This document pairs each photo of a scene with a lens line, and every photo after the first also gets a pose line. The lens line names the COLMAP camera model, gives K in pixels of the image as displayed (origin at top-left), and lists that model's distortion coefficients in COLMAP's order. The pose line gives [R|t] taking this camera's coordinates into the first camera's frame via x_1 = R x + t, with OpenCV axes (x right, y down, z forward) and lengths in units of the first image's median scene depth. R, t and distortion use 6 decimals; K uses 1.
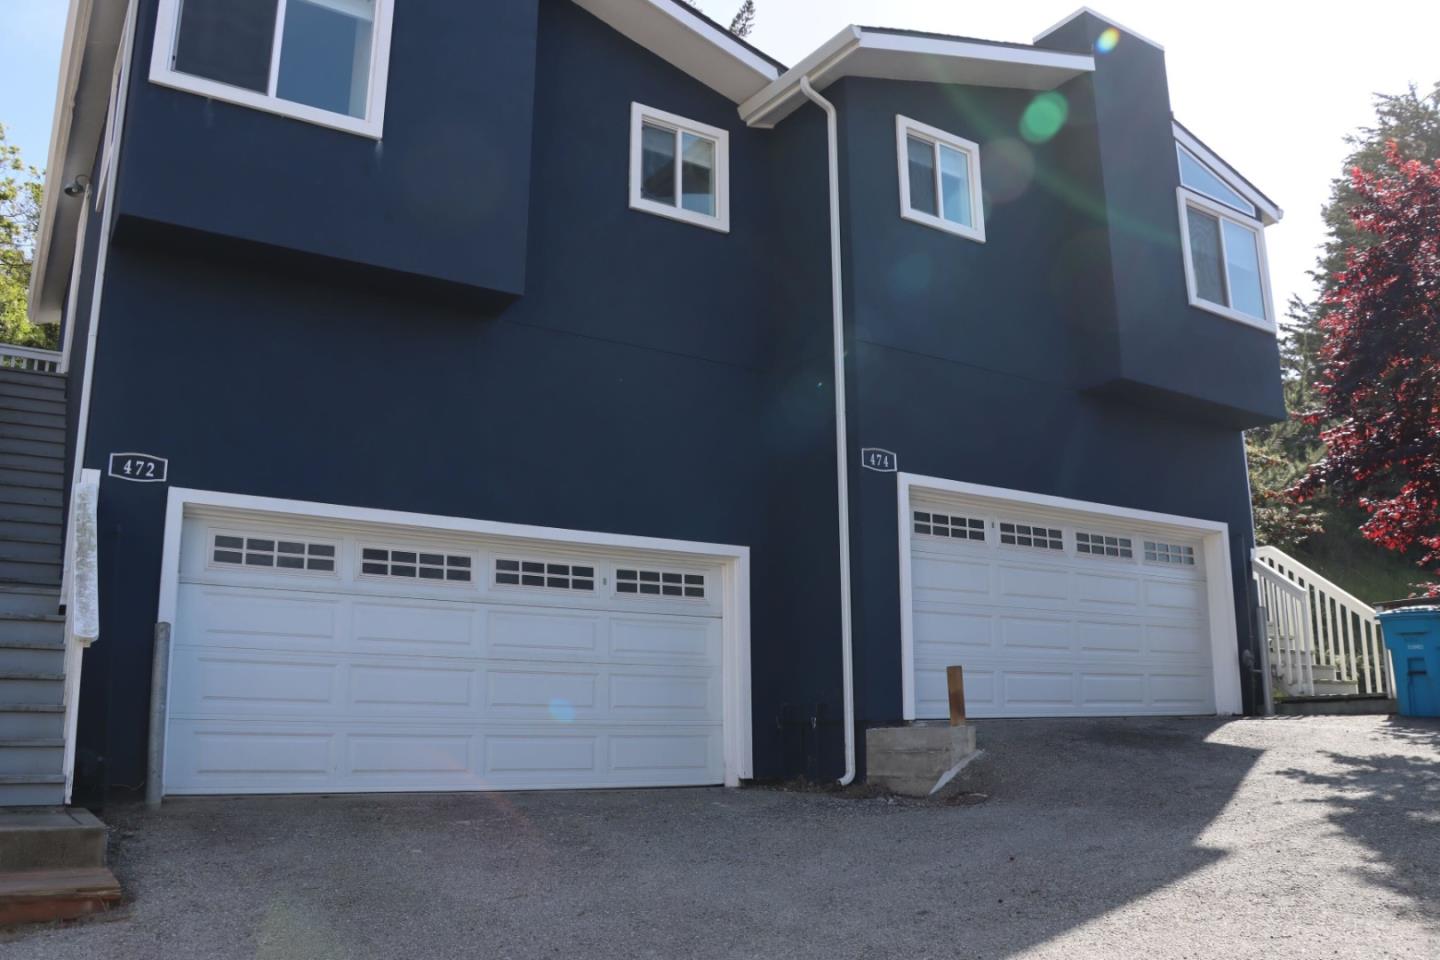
lens RADIAL K [[1200.5, 0, 720.0], [0, 1200.5, 480.0], [0, 0, 1]] dist [-0.194875, 0.173960]
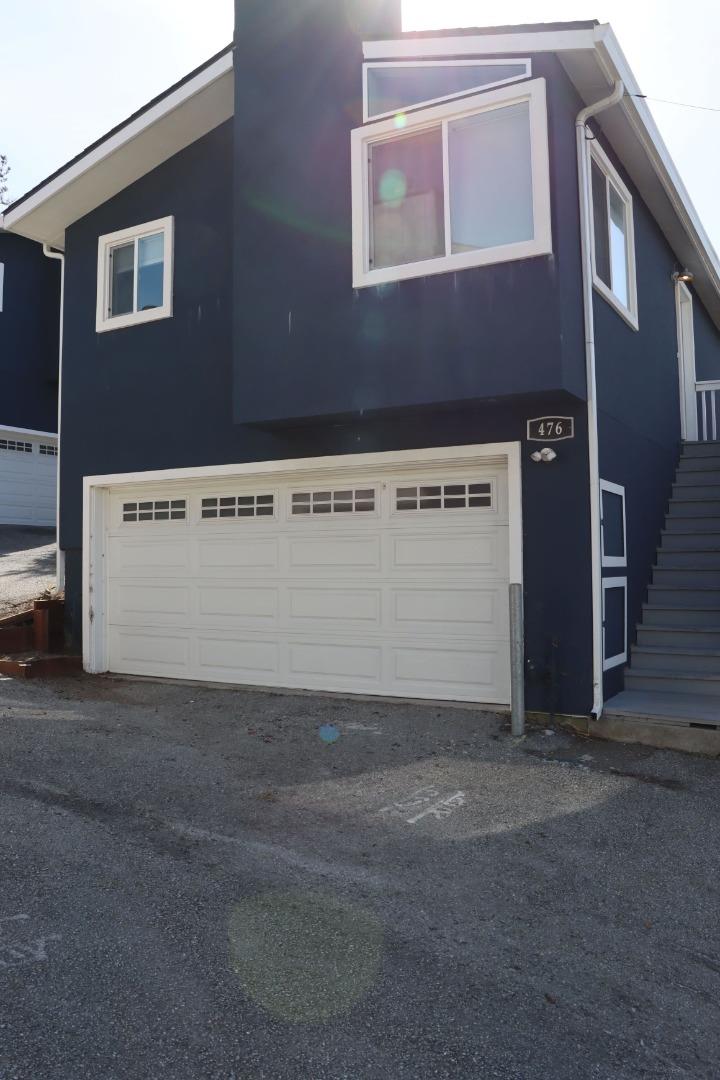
lens RADIAL K [[890.8, 0, 360.0], [0, 890.8, 540.0], [0, 0, 1]] dist [-0.190300, 0.168842]
pose [[0.887978, 0.014989, 0.459641, 0.097780], [-0.097850, 0.982741, 0.156987, -0.112073], [-0.449355, -0.184377, 0.874119, -0.876771]]
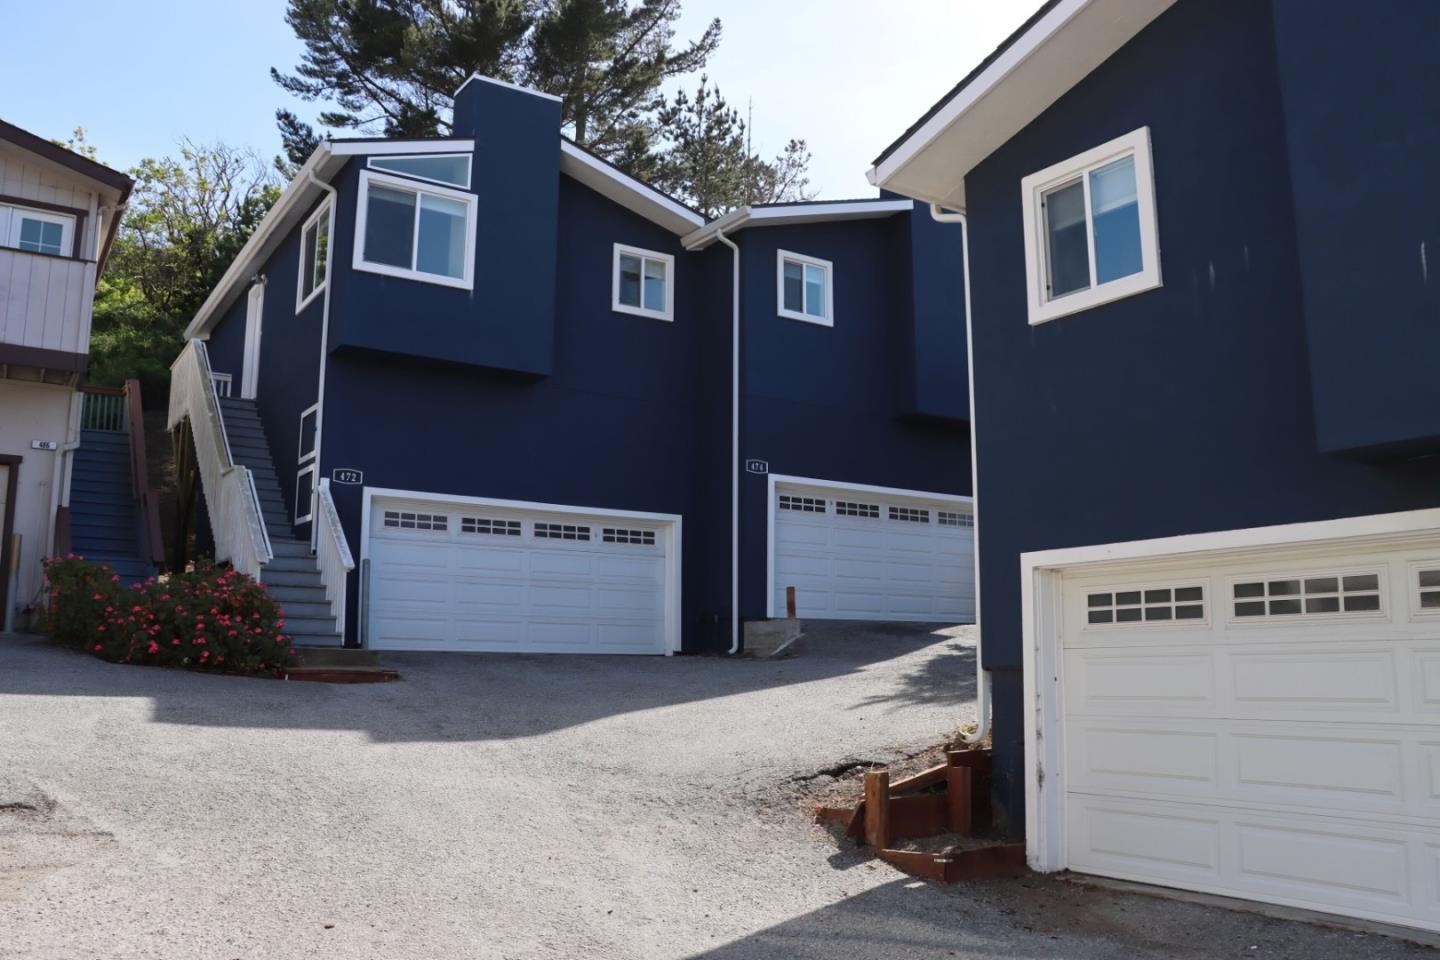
lens RADIAL K [[1200.5, 0, 720.0], [0, 1200.5, 480.0], [0, 0, 1]] dist [-0.194875, 0.173960]
pose [[0.999758, 0.012514, 0.018093, 0.049016], [-0.013547, 0.998217, 0.058123, -0.095843], [-0.017333, -0.058354, 0.998145, -0.706764]]
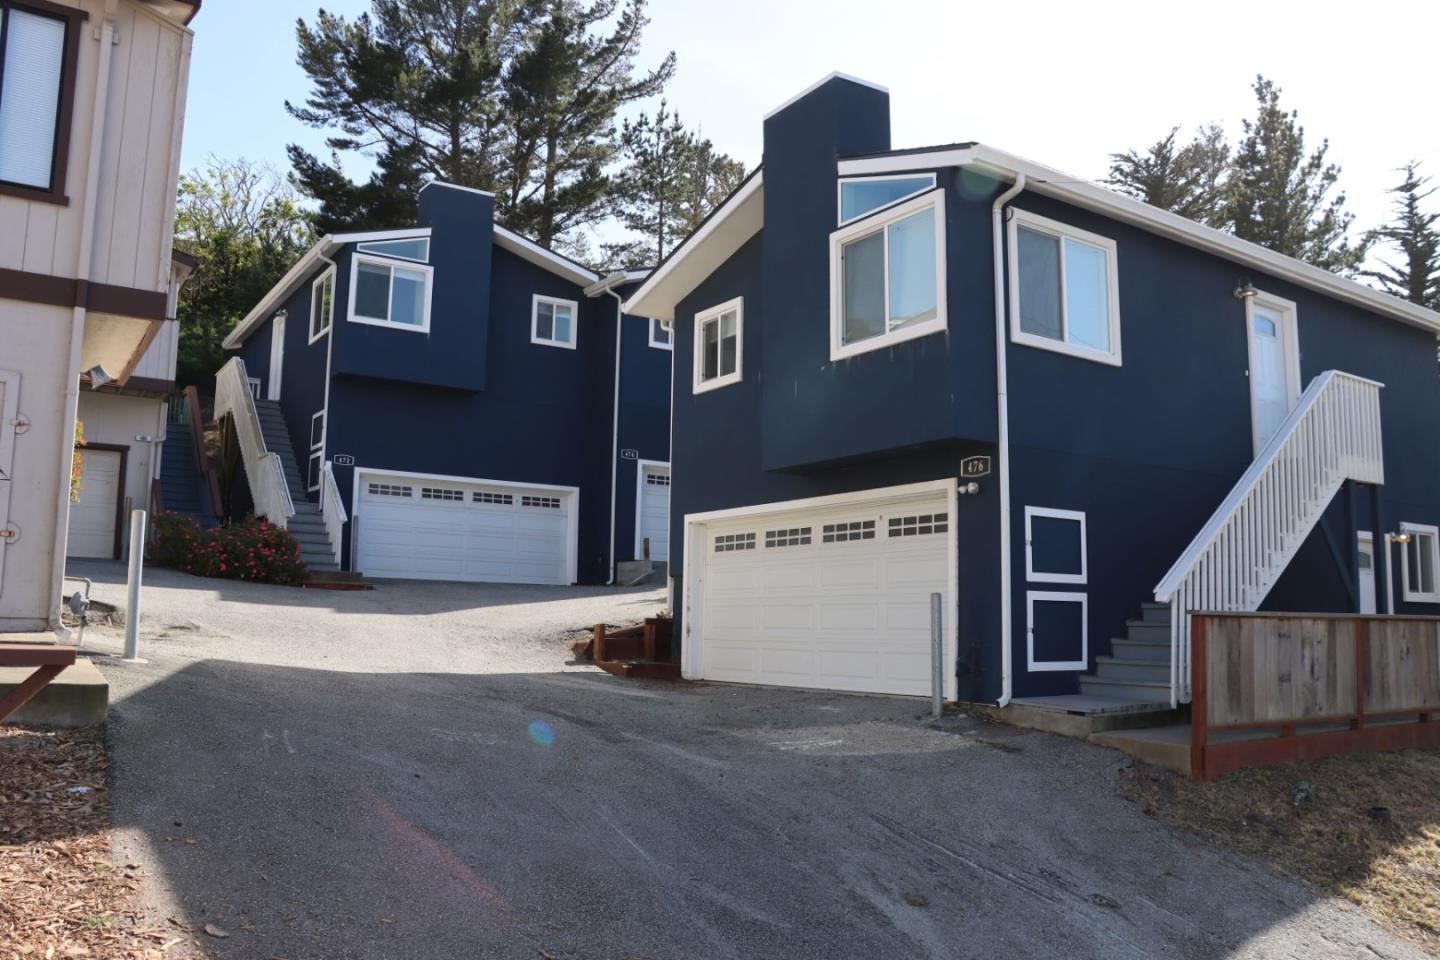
lens RADIAL K [[1187.7, 0, 725.1], [0, 1187.7, 488.6], [0, 0, 1]] dist [-0.190300, 0.168842]
pose [[0.999497, 0.024372, 0.020315, 0.277983], [-0.026185, 0.995195, 0.094343, -0.179122], [-0.017918, -0.094827, 0.995332, -1.408928]]
